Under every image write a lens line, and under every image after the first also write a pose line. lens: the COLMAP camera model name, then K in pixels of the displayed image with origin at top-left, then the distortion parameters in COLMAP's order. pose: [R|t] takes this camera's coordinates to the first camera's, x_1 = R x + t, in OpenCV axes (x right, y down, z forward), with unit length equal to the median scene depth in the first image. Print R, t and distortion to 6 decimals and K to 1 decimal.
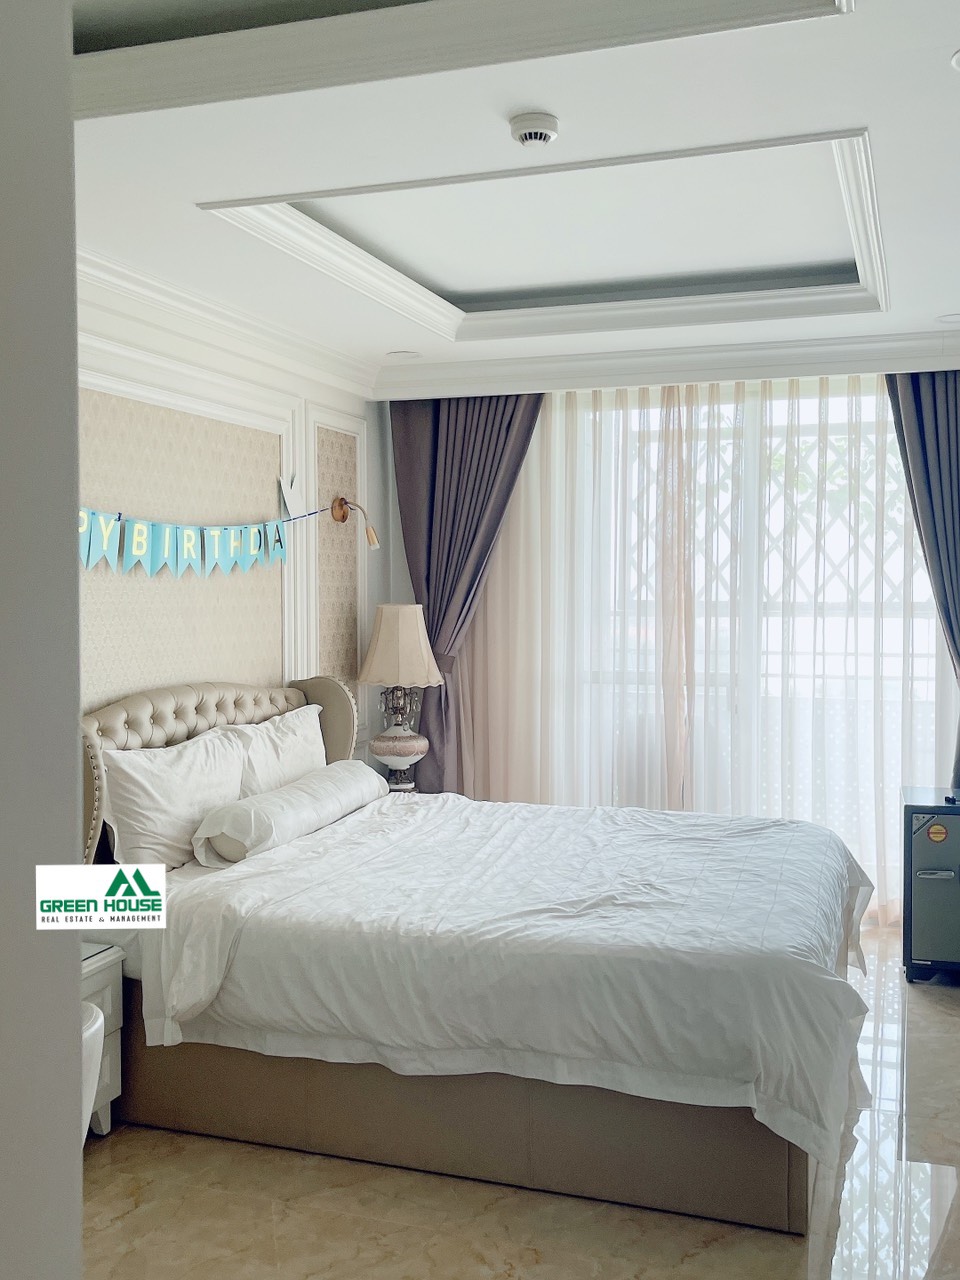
lens RADIAL K [[1248.2, 0, 476.4], [0, 1248.2, 637.2], [0, 0, 1]] dist [0.030708, 0.000000]
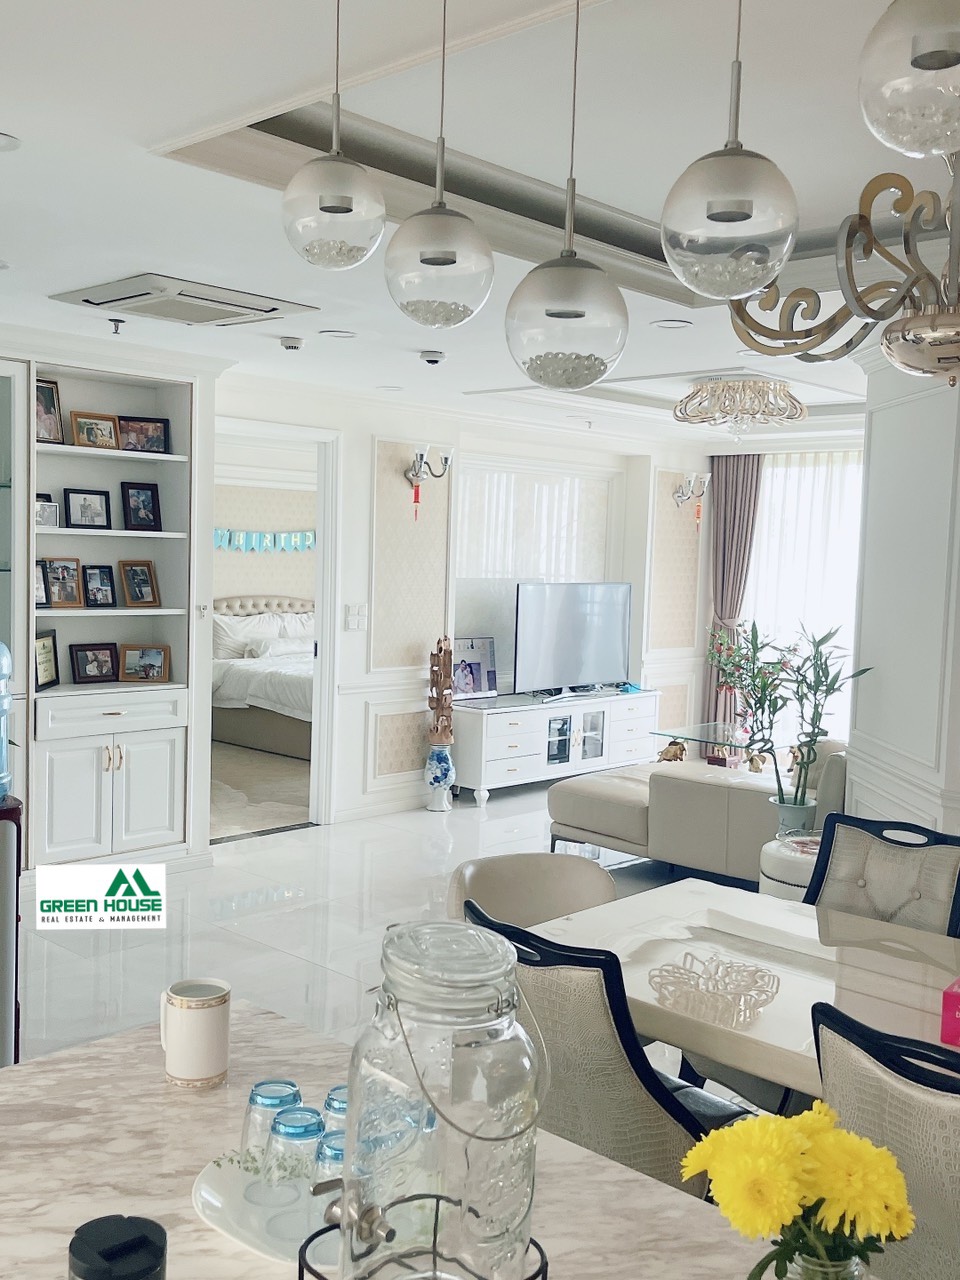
lens RADIAL K [[1248.2, 0, 480.7], [0, 1248.2, 642.3], [0, 0, 1]] dist [0.030708, 0.000000]
pose [[0.930898, 0.057239, -0.360766, 1.107365], [-0.046457, 0.998178, 0.038495, 0.014830], [0.362312, -0.019074, 0.931862, -1.216109]]
